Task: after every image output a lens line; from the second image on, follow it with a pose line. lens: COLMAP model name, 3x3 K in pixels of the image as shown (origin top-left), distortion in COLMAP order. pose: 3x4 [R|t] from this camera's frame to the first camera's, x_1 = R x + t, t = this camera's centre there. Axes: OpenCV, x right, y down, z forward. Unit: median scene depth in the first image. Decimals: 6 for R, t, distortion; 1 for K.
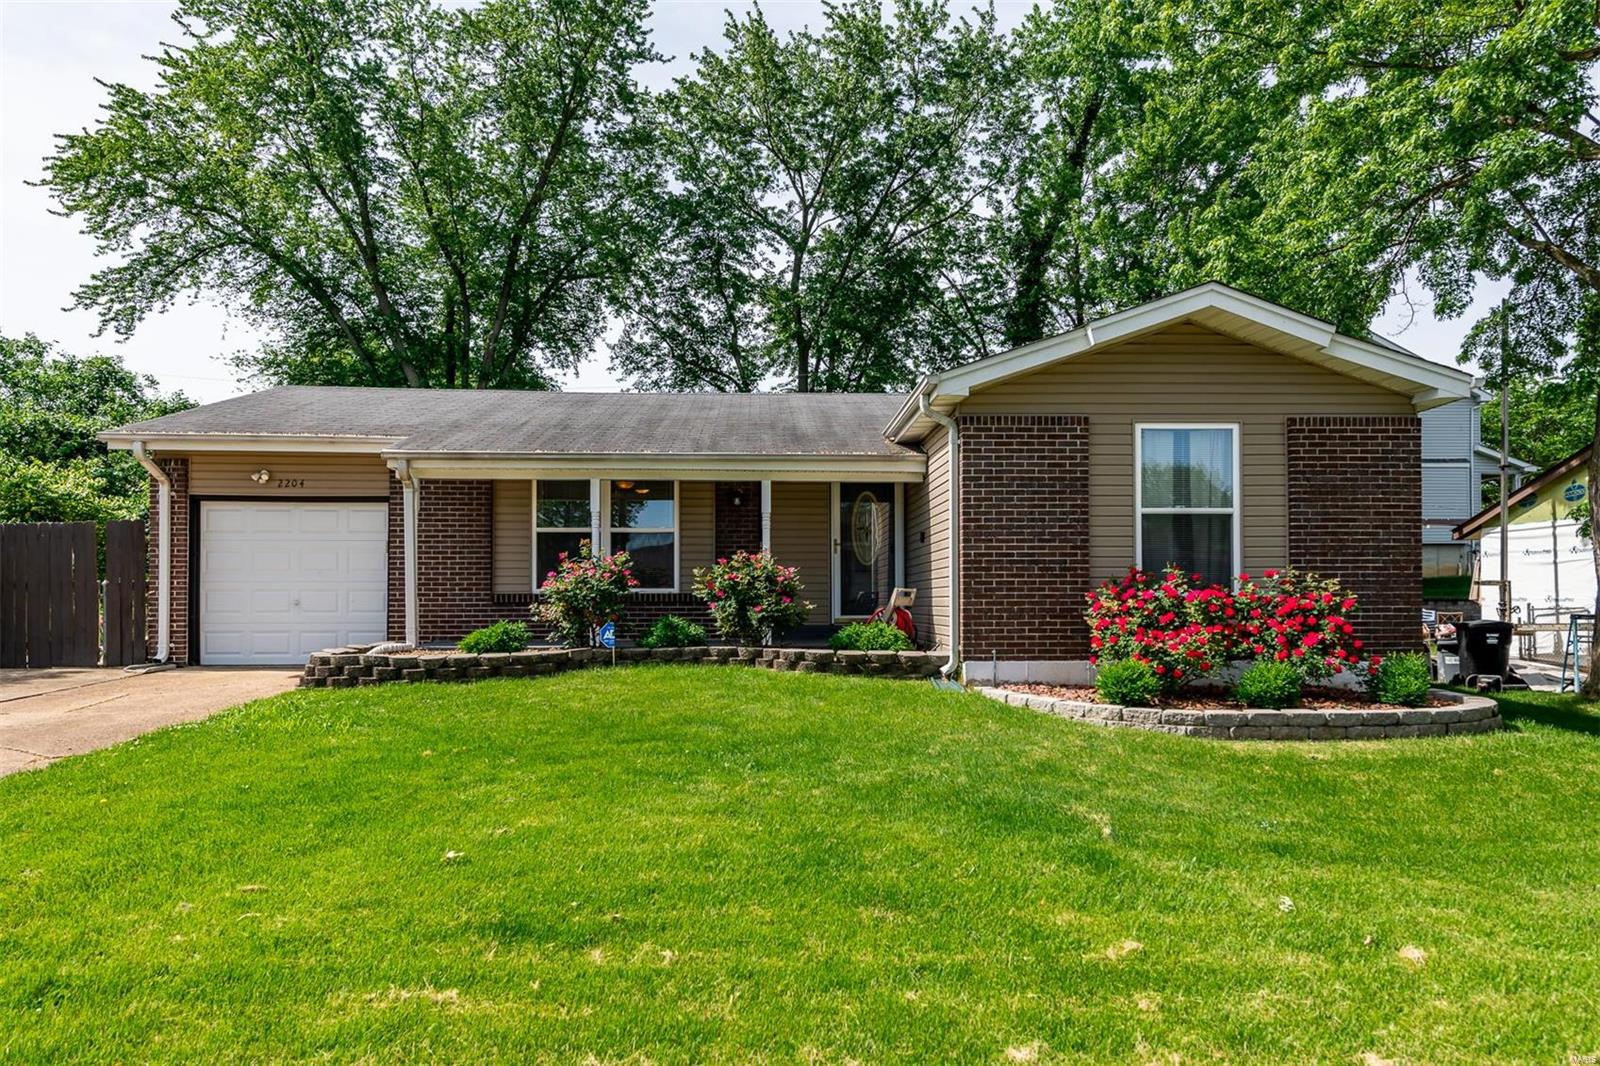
lens RADIAL K [[950.1, 0, 795.9], [0, 950.1, 591.2], [0, 0, 1]] dist [0.027597, -0.000004]
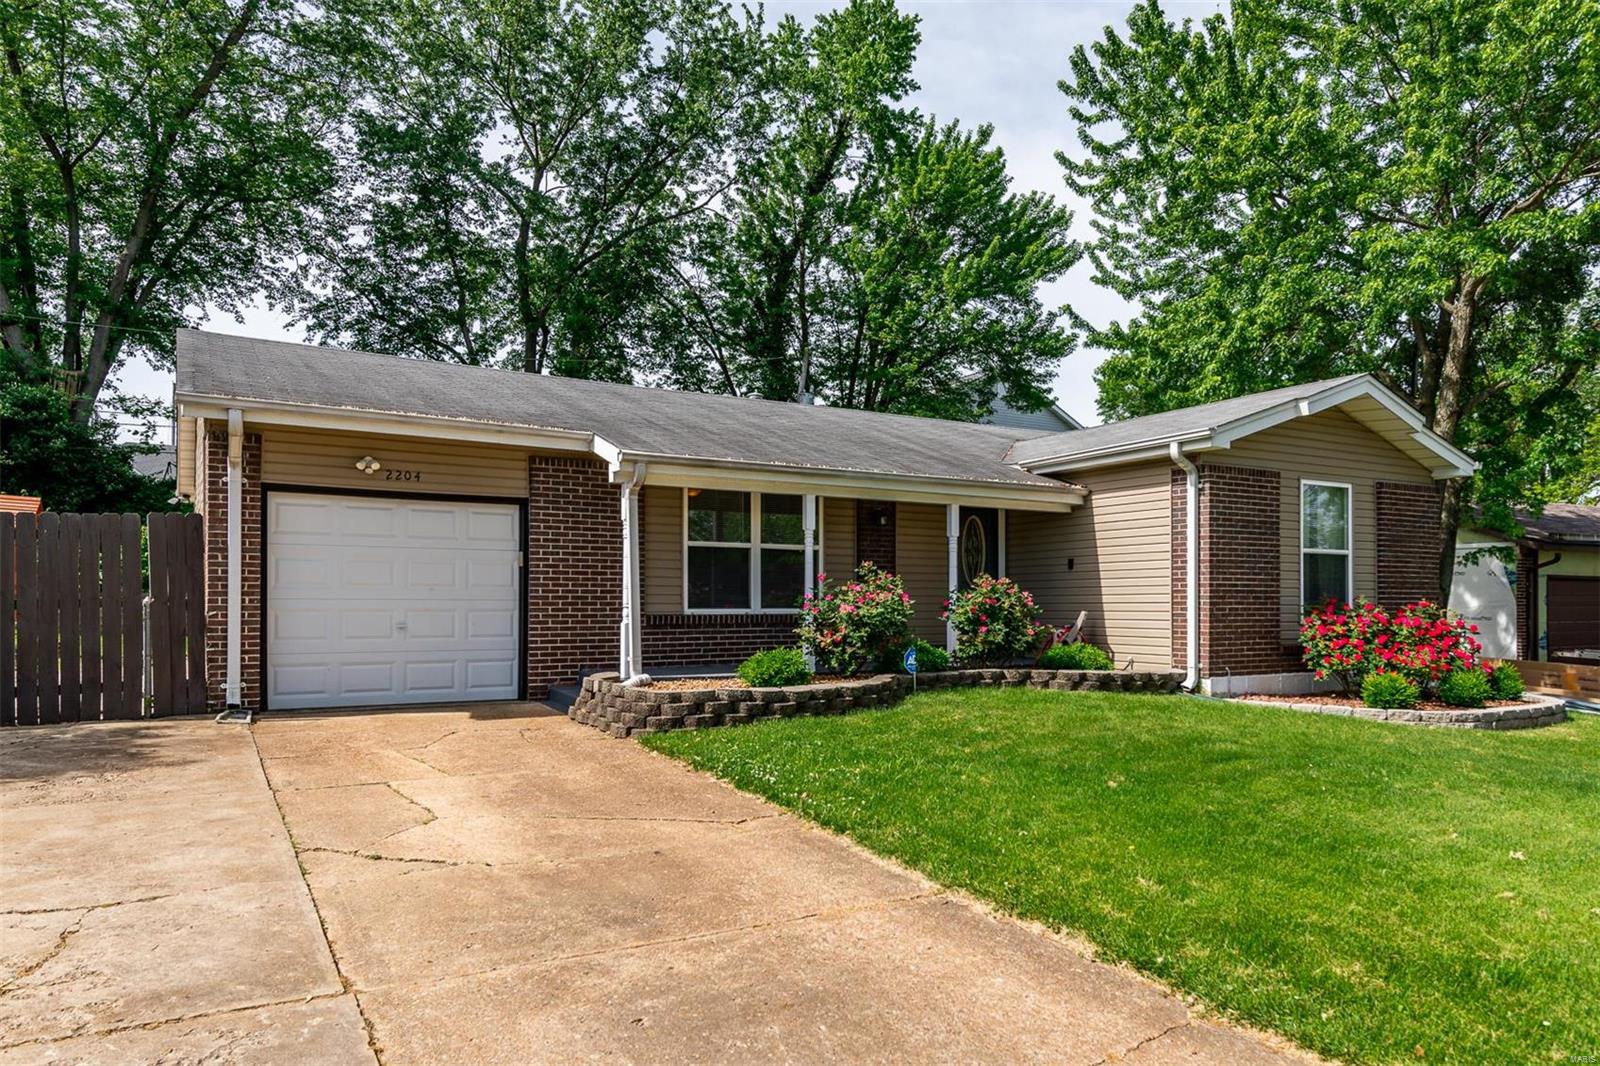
lens RADIAL K [[1023.9, 0, 802.3], [0, 1023.9, 600.4], [0, 0, 1]] dist [0.027334, 0.000148]
pose [[0.886328, 0.005247, 0.463029, -0.810939], [-0.008145, 0.999958, 0.004259, -0.020279], [-0.462987, -0.007546, 0.886333, 0.120116]]
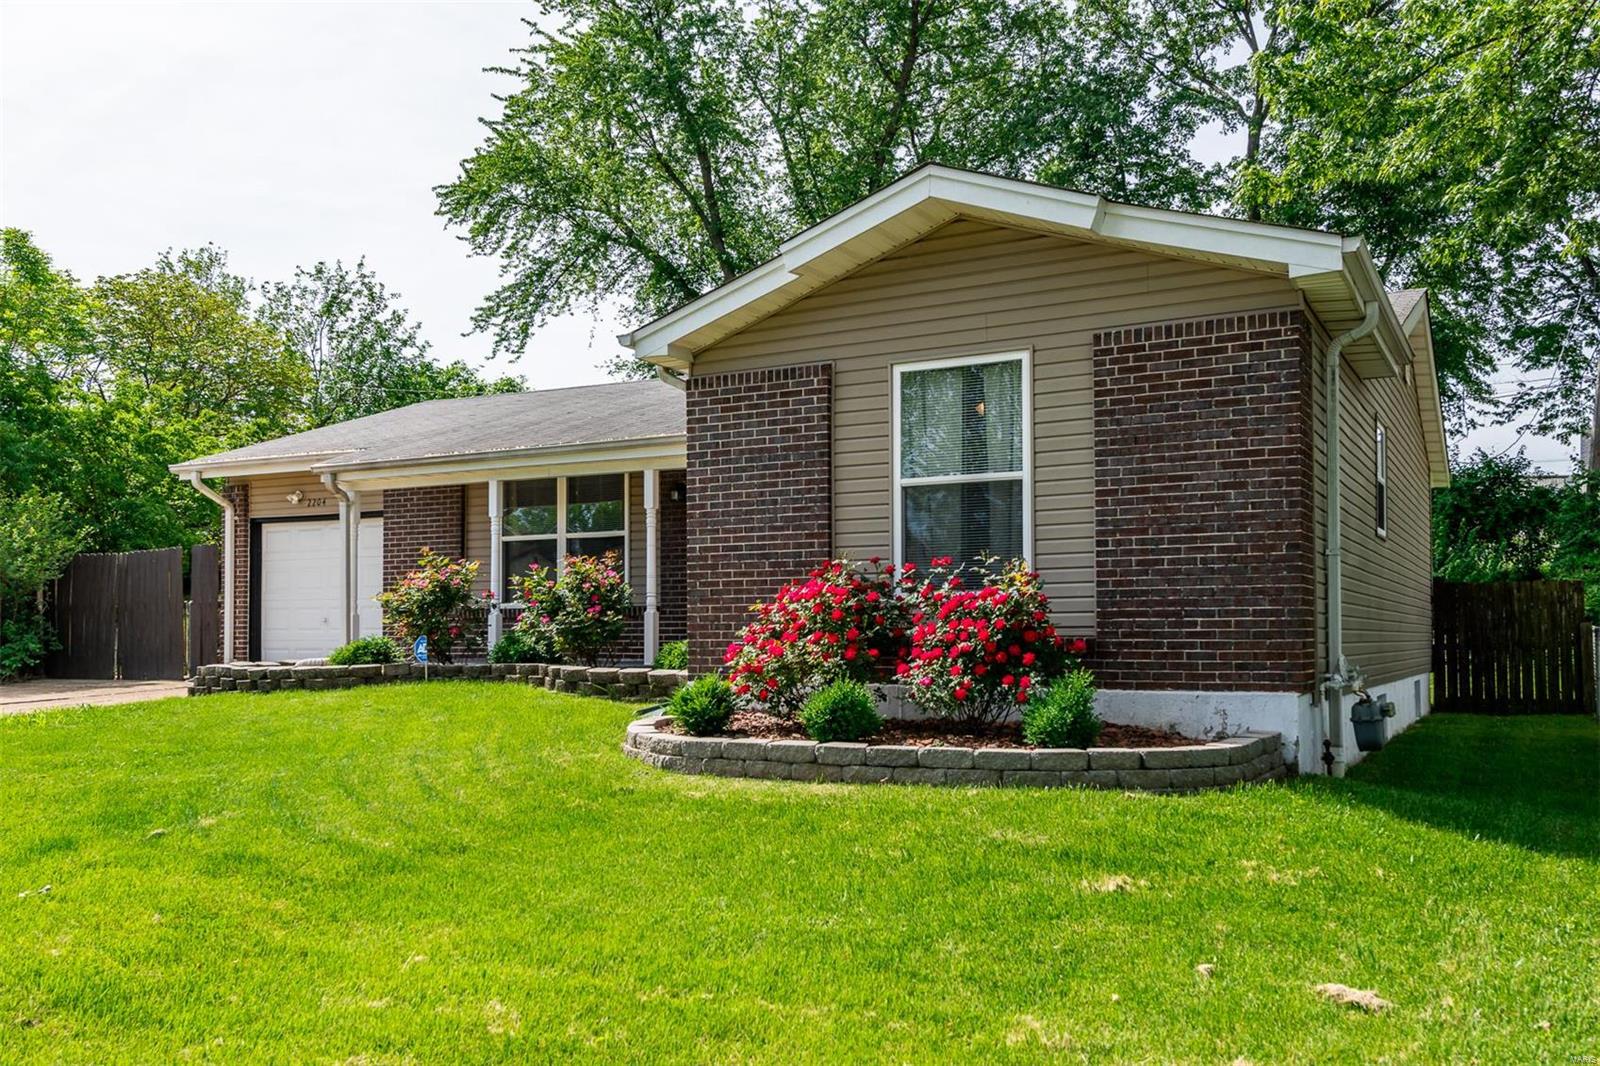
lens RADIAL K [[1290.6, 0, 800.6], [0, 1290.6, 599.7], [0, 0, 1]] dist [0.051392, -0.002093]
pose [[0.865488, -0.014652, -0.500715, 0.784513], [0.006429, 0.999815, -0.018146, 0.024001], [0.500888, 0.012486, 0.865422, 0.092058]]
